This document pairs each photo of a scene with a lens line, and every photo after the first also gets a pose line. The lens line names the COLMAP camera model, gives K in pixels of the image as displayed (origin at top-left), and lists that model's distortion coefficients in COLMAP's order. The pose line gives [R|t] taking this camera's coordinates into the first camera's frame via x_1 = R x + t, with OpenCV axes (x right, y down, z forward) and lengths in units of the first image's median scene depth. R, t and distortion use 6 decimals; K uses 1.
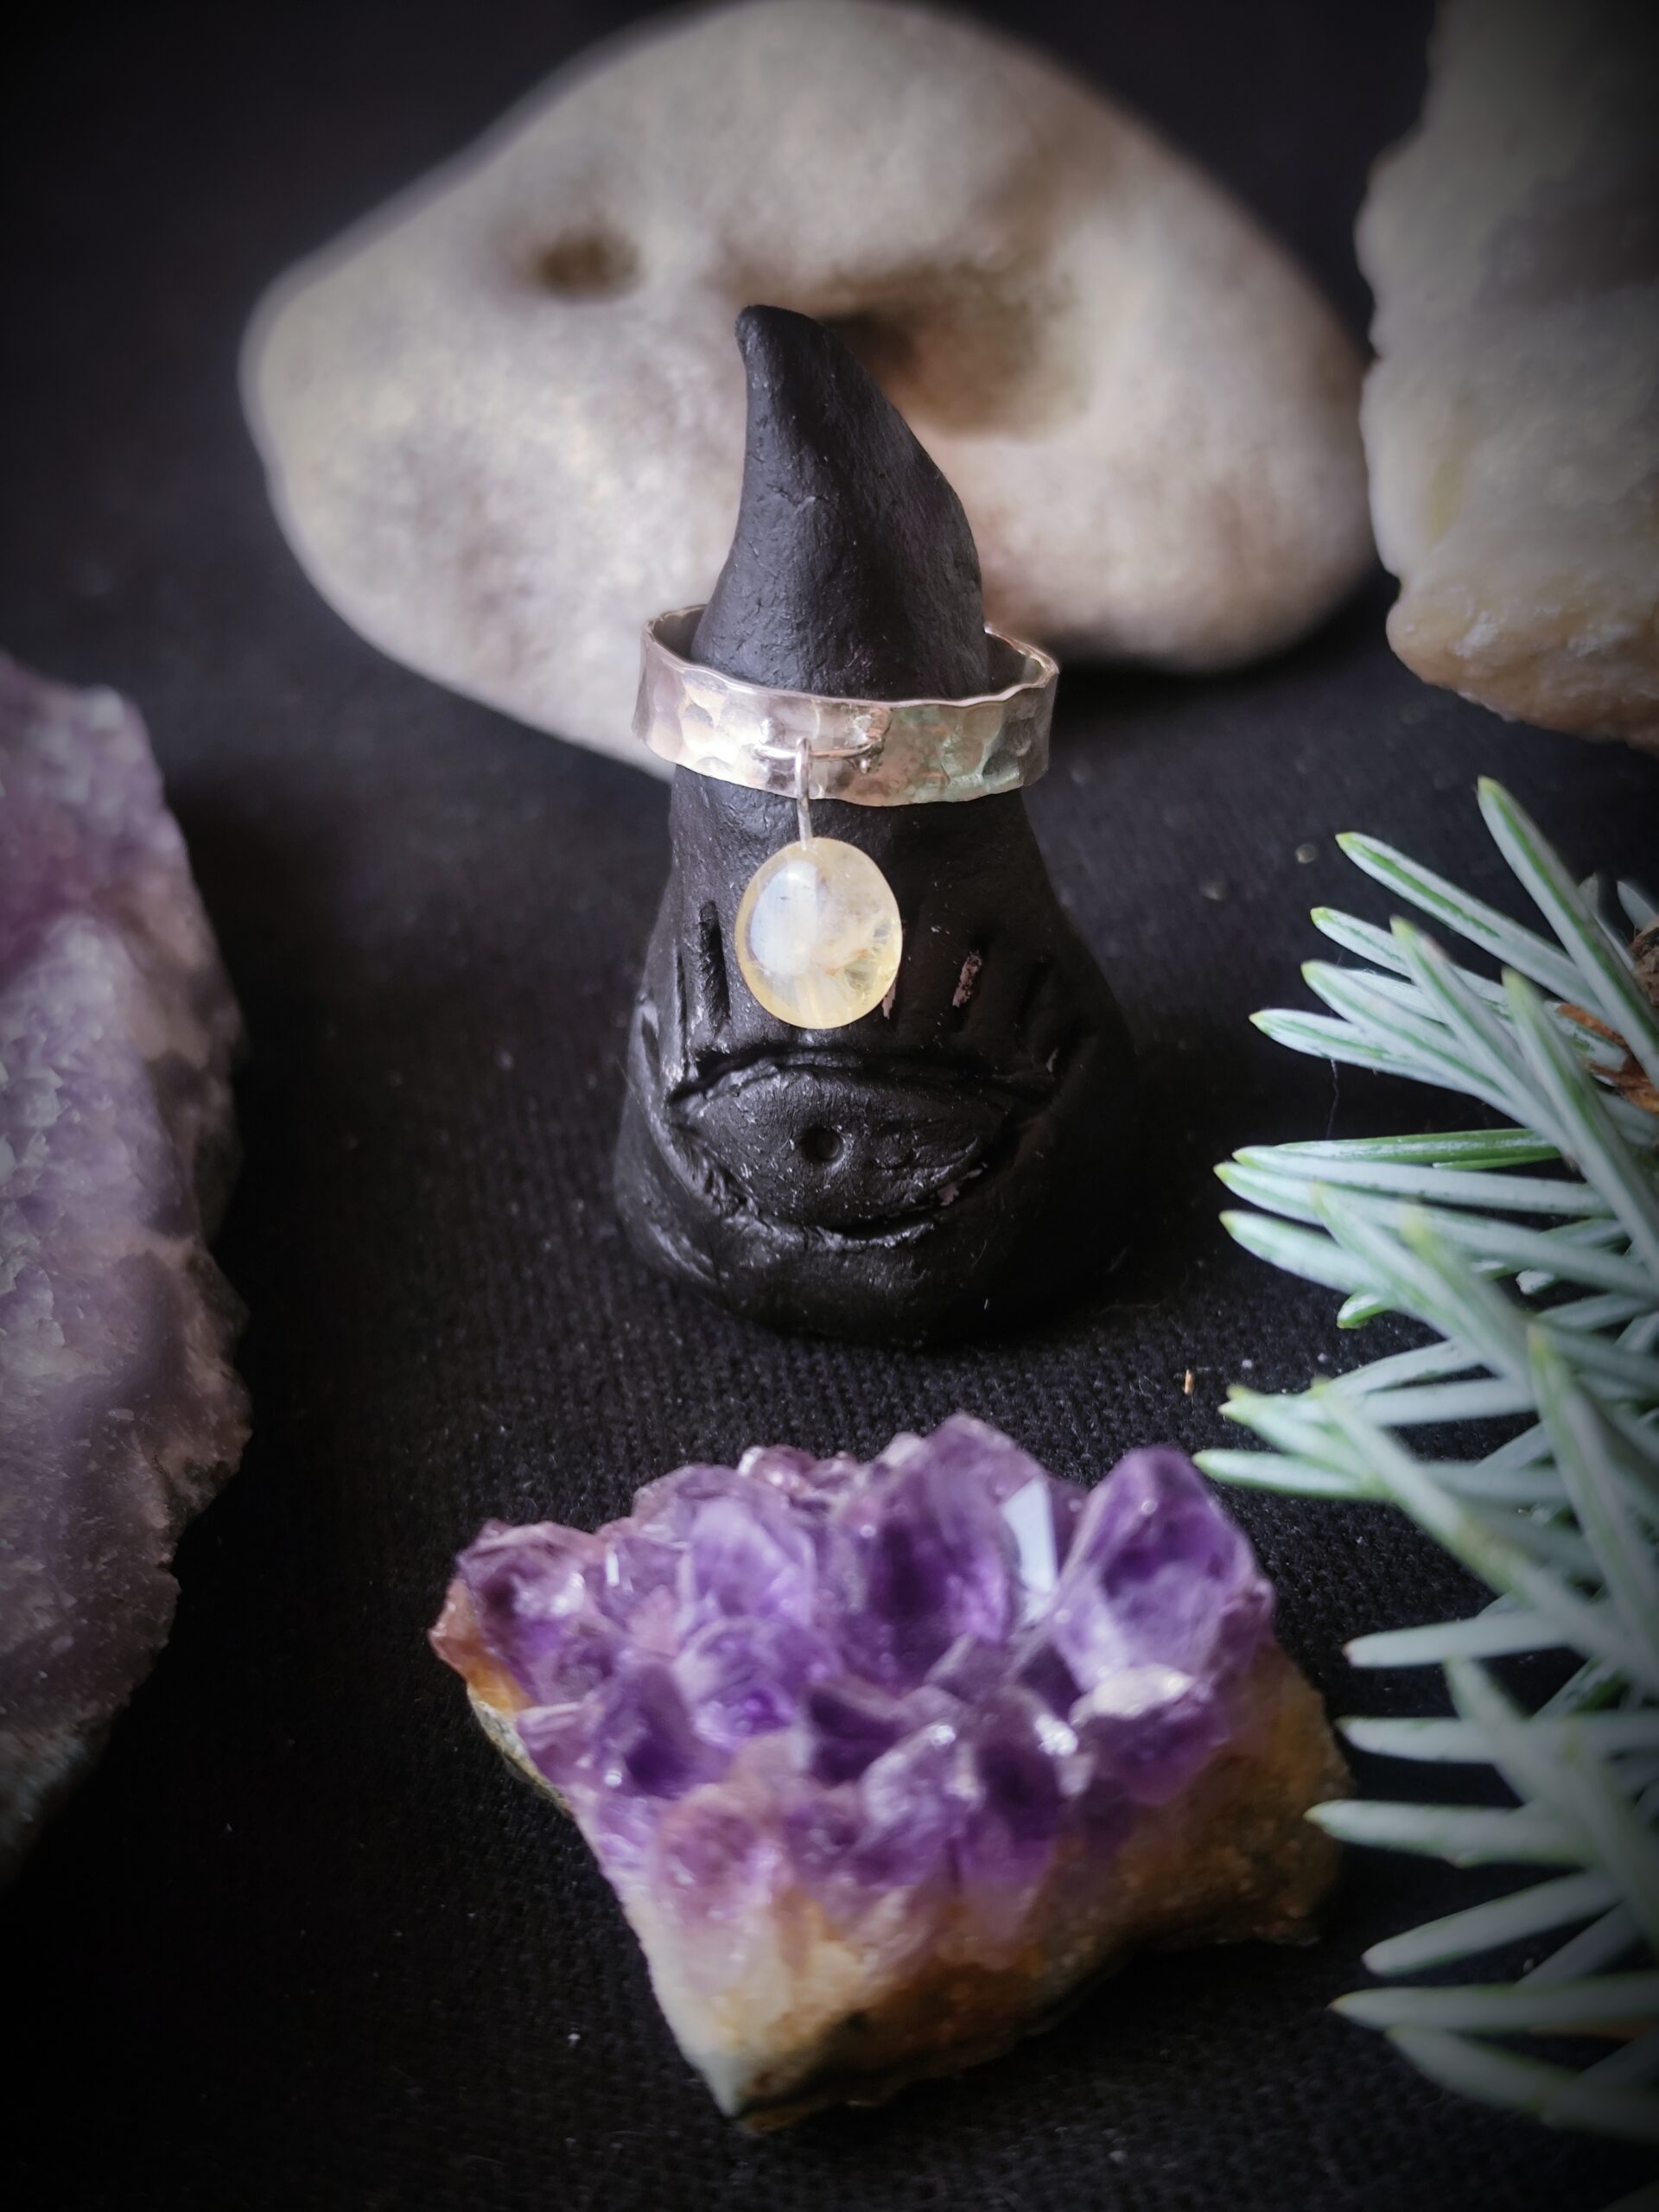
lens RADIAL K [[3174.6, 0, 841.2], [0, 3174.6, 1116.8], [0, 0, 1]] dist [-0.006265, 0.000000]
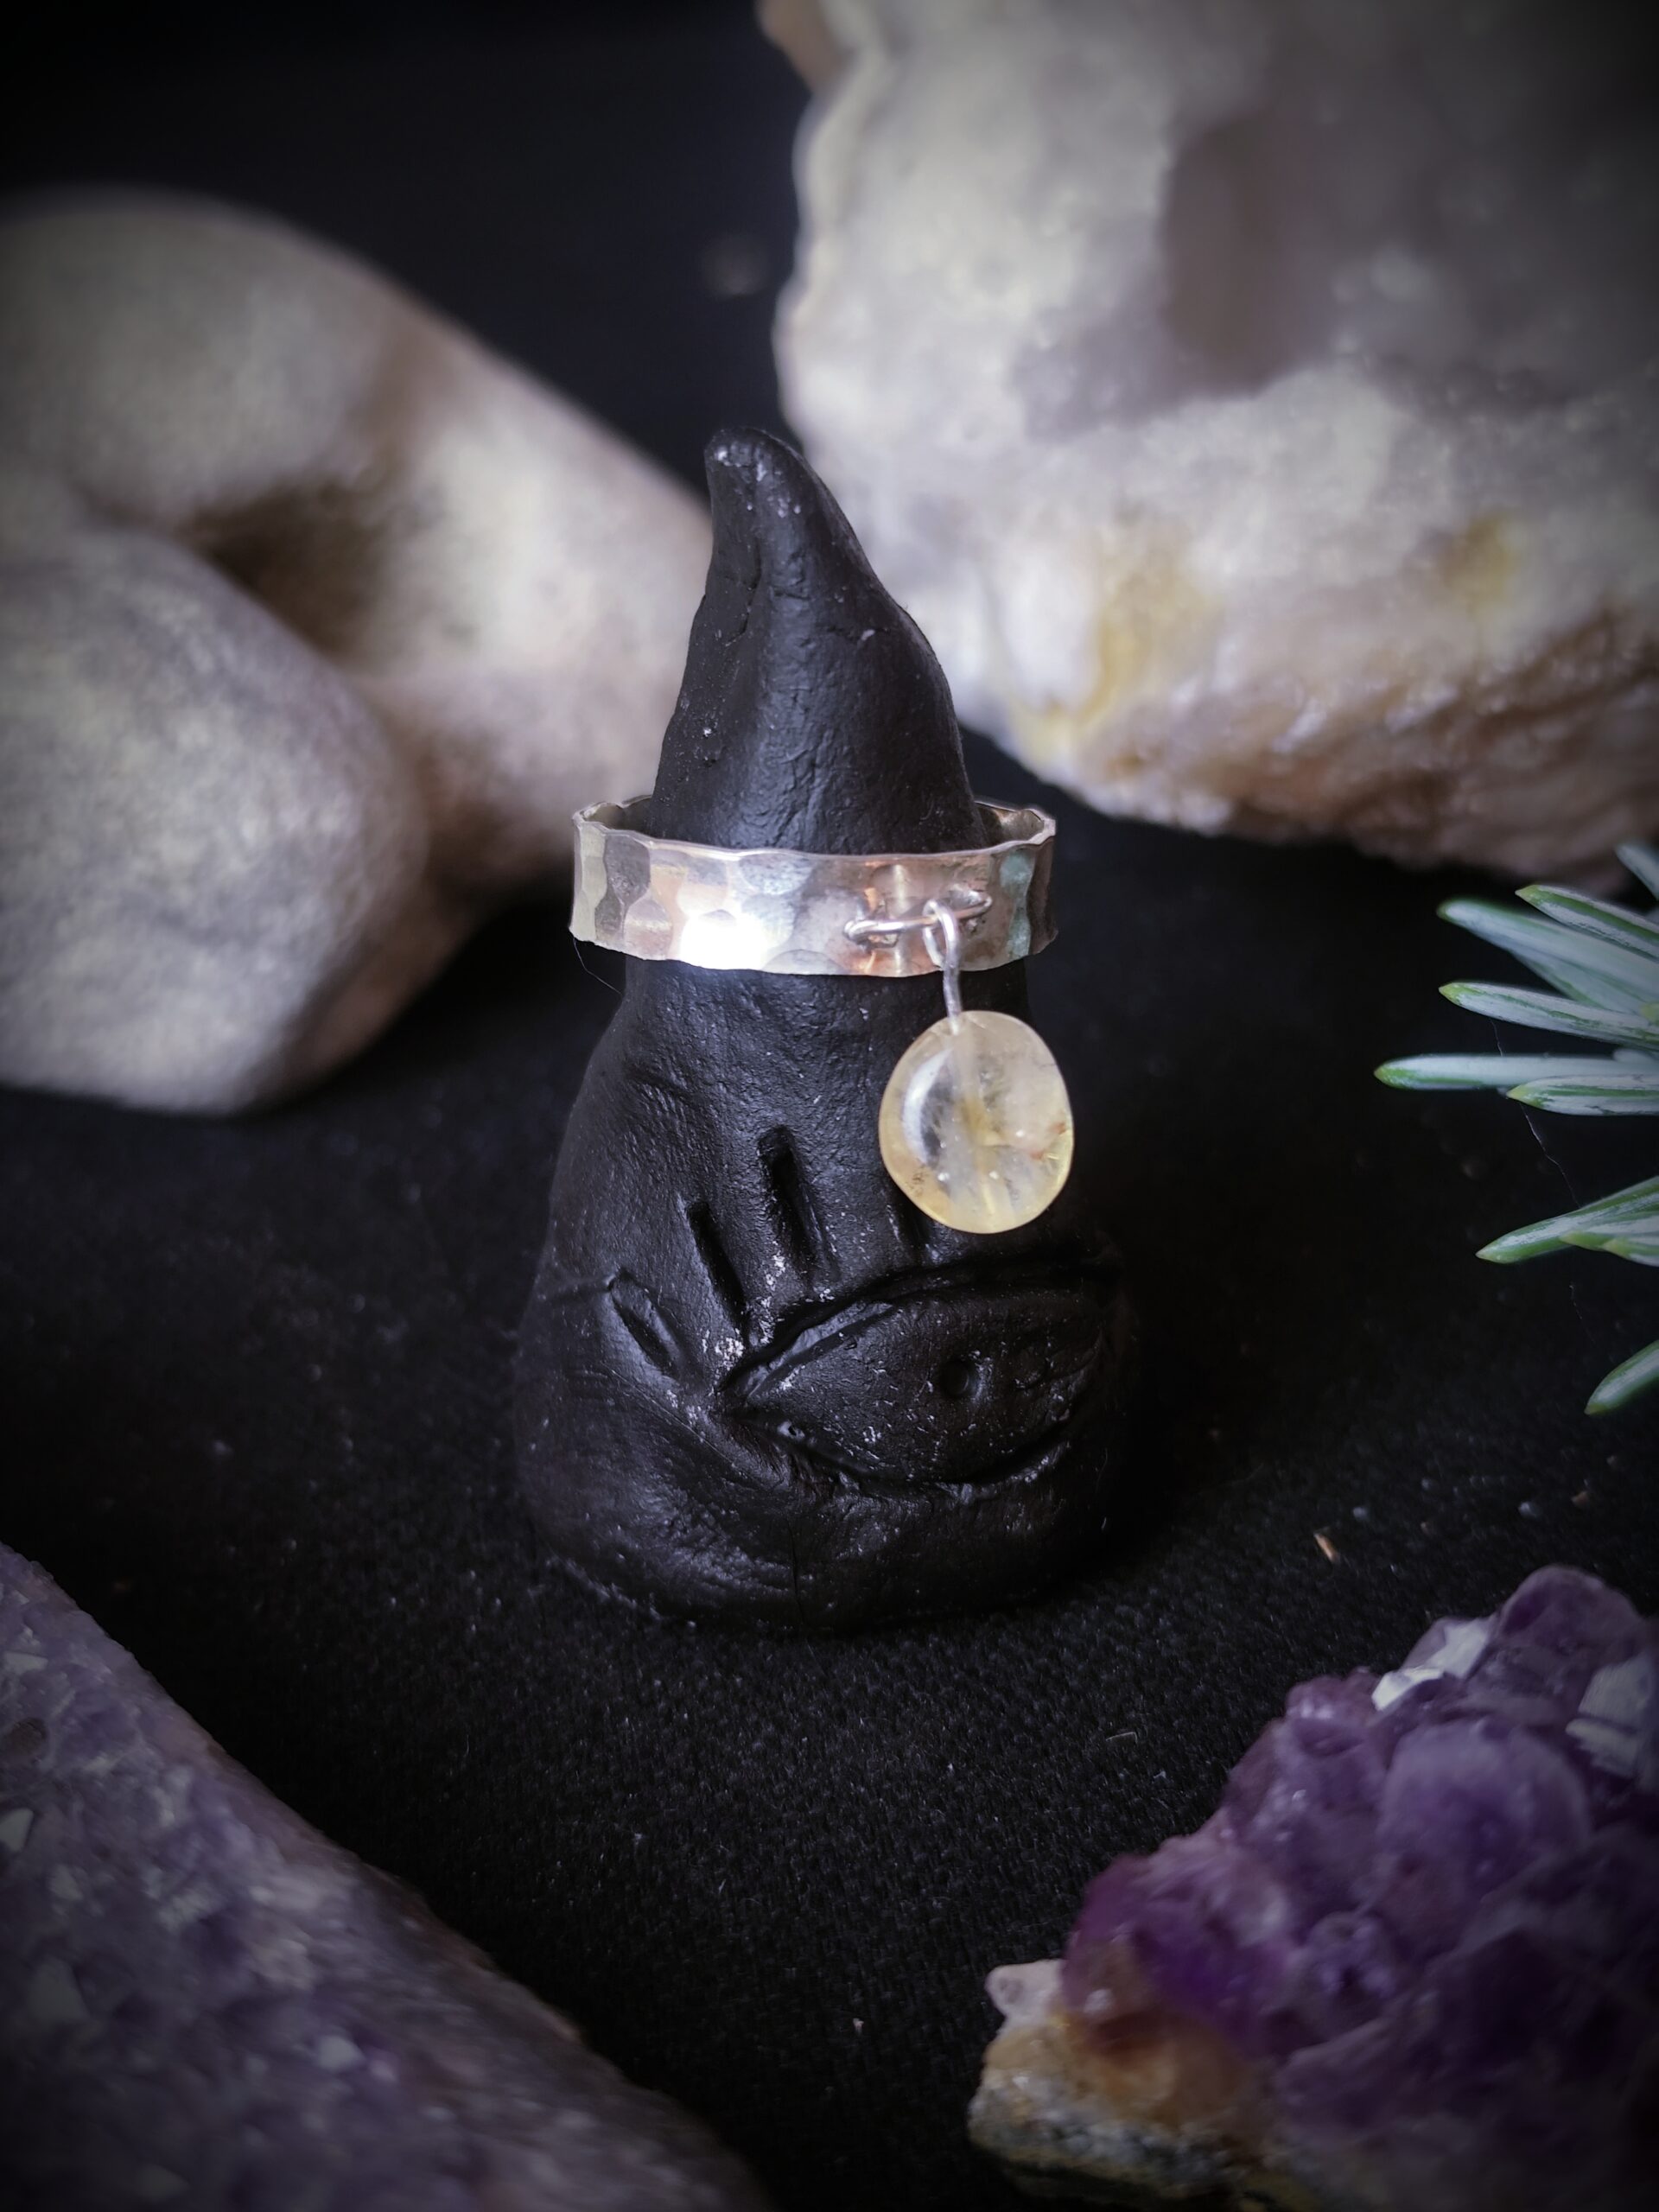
lens RADIAL K [[3174.6, 0, 831.4], [0, 3174.6, 1106.9], [0, 0, 1]] dist [-0.006265, 0.000000]
pose [[0.847625, -0.189255, 0.495696, -0.435442], [0.246577, 0.967718, -0.052168, -0.025534], [-0.469821, 0.166446, 0.866928, 0.261001]]
